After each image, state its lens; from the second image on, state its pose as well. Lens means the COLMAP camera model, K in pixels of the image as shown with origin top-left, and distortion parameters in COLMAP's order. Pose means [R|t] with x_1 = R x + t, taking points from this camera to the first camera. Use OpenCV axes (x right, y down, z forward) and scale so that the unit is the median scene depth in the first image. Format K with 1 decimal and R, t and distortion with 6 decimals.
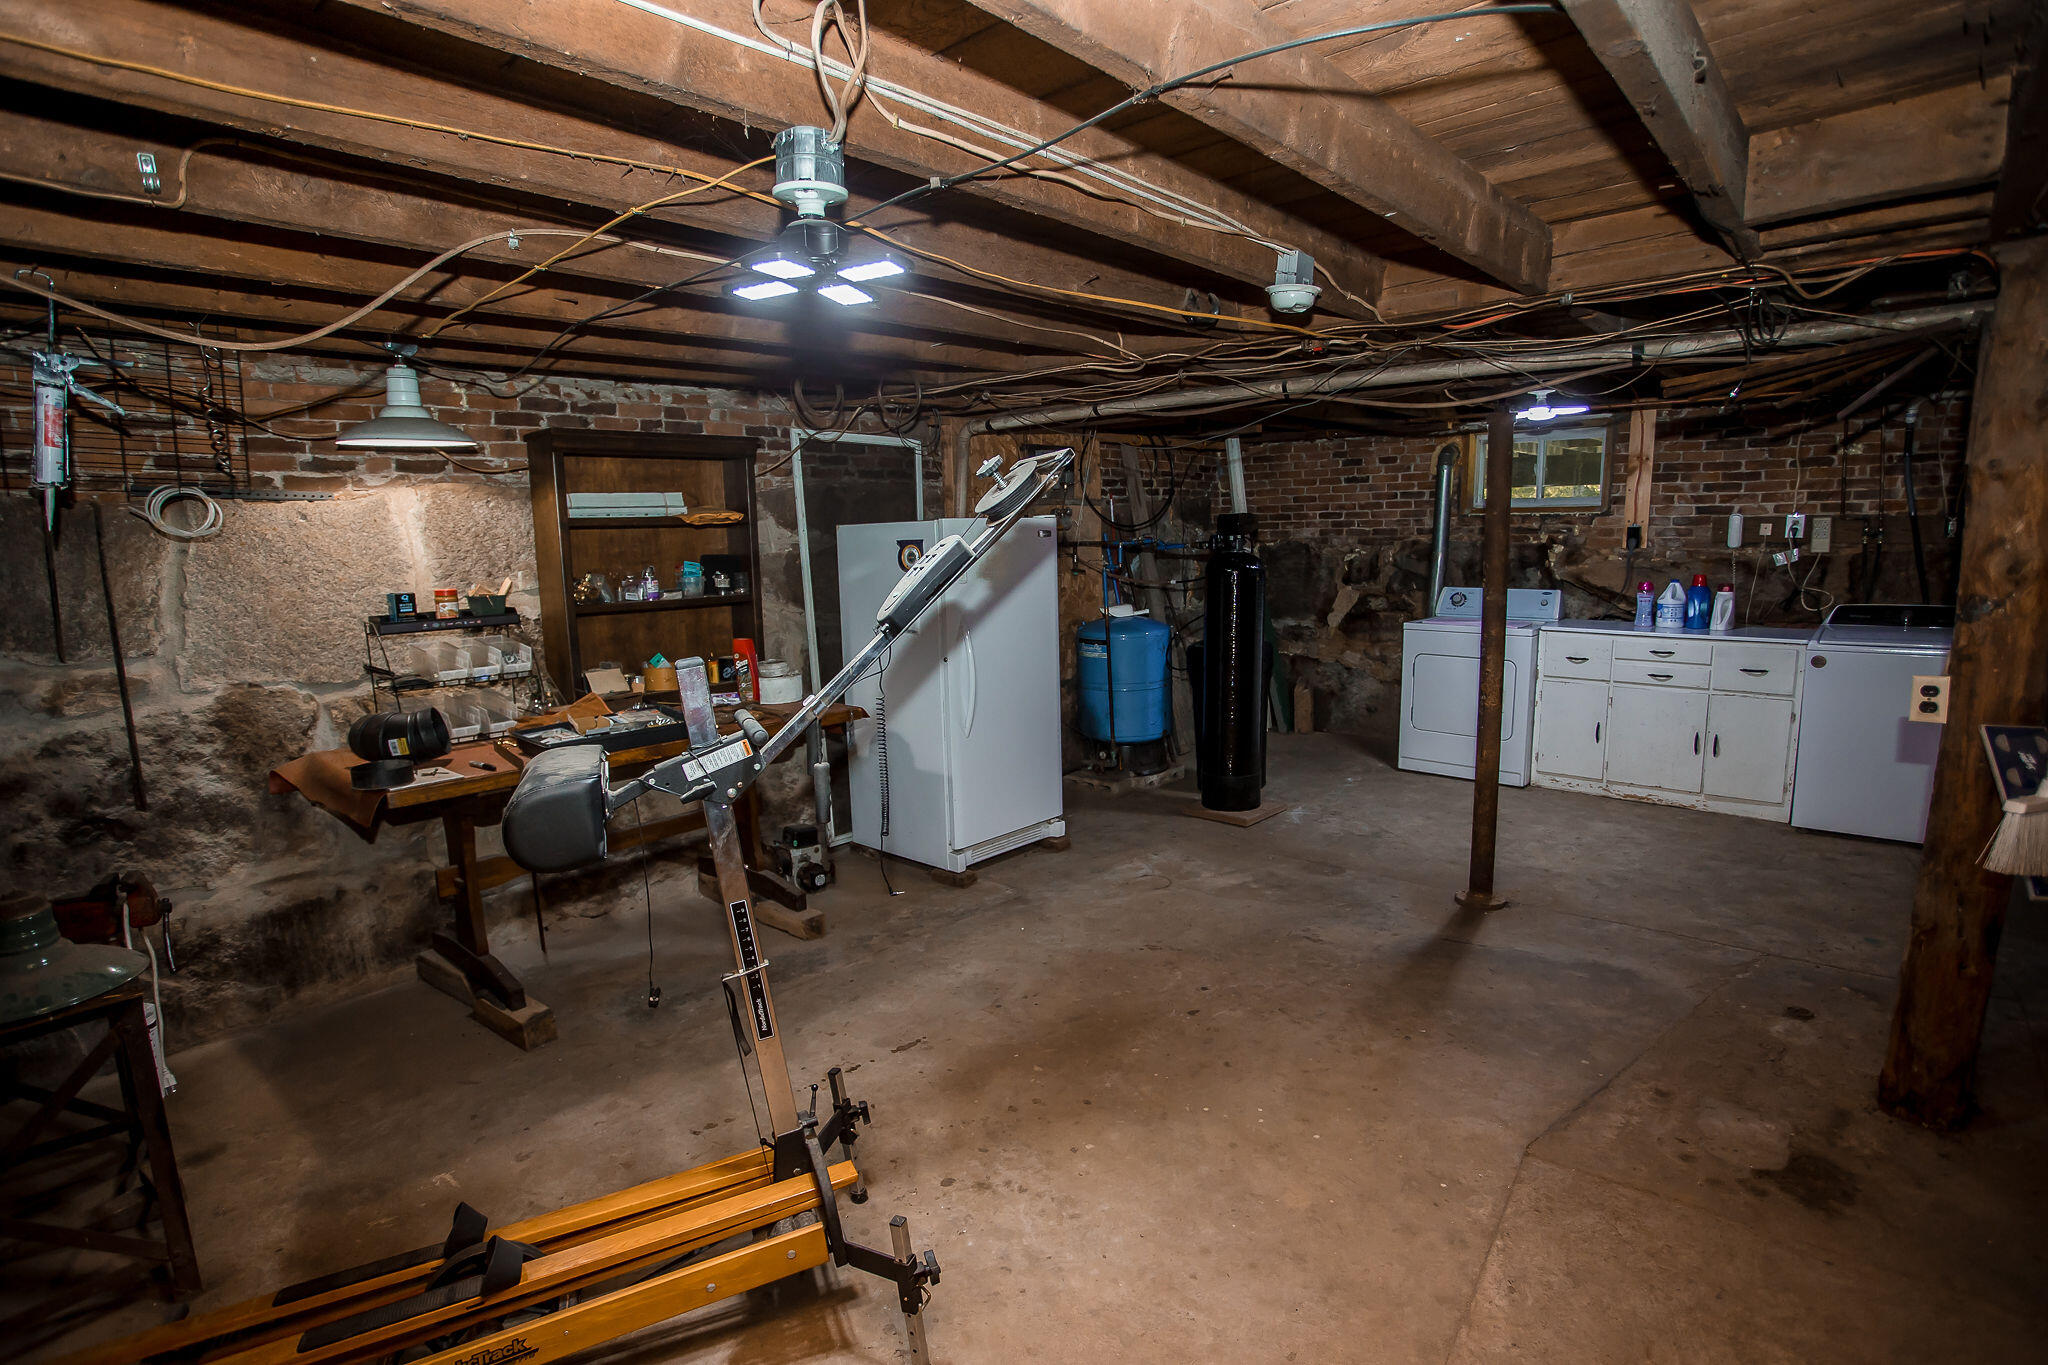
lens RADIAL K [[1000.1, 0, 1016.5], [0, 1000.1, 689.5], [0, 0, 1]] dist [-0.084021, 0.038191]
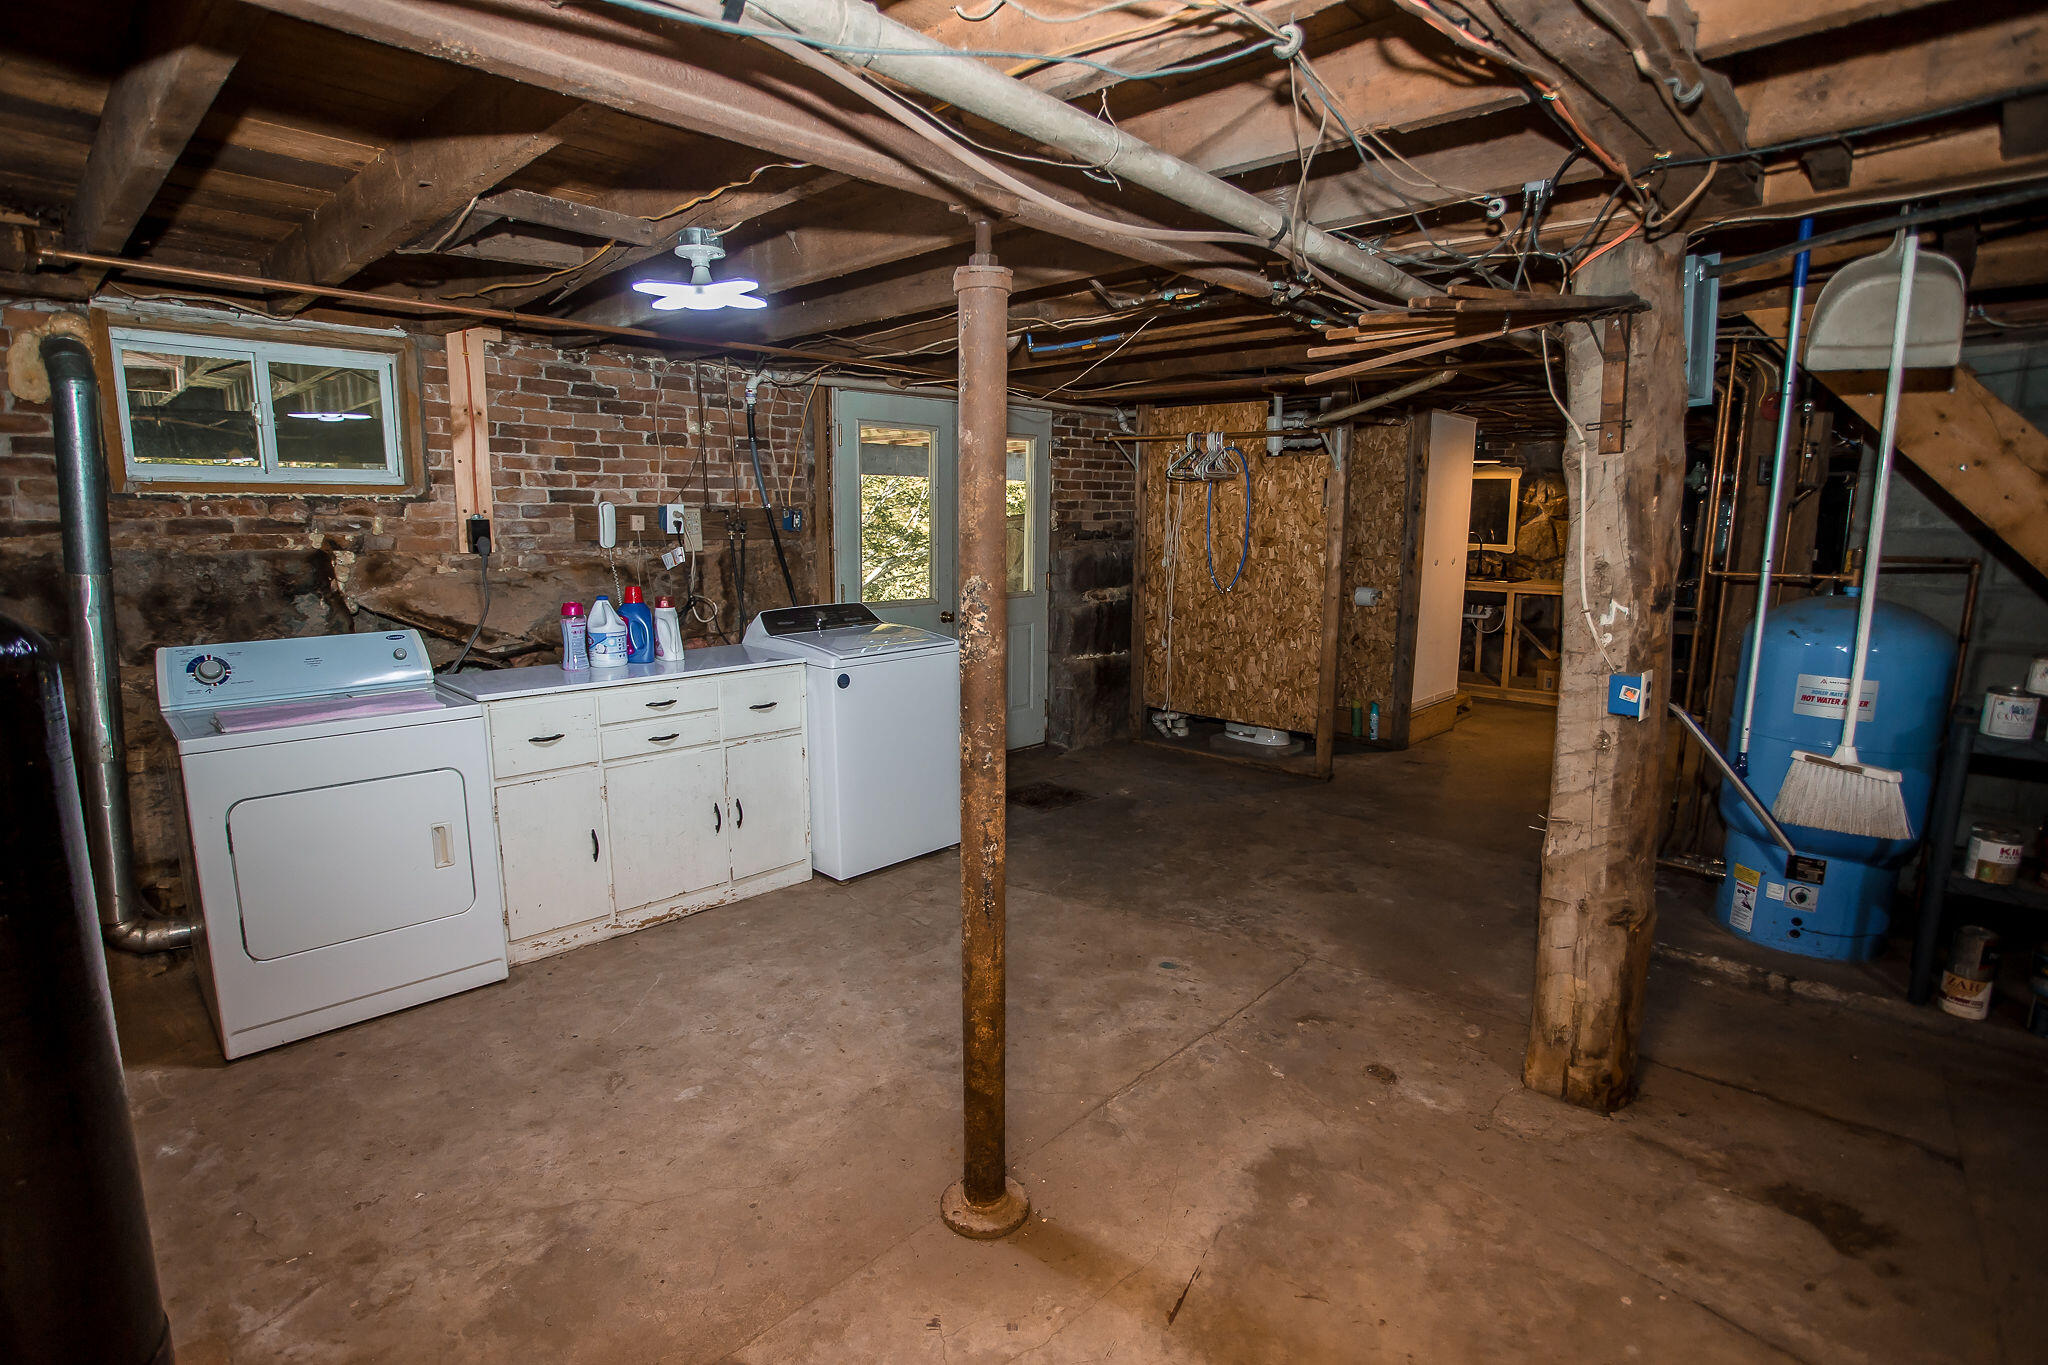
lens RADIAL K [[1000.1, 0, 1016.5], [0, 1000.1, 689.5], [0, 0, 1]] dist [-0.084021, 0.038191]
pose [[0.015057, -0.146811, 0.989050, -0.010323], [0.155928, 0.977405, 0.142709, -0.098668], [-0.987654, 0.152072, 0.037608, 0.670256]]
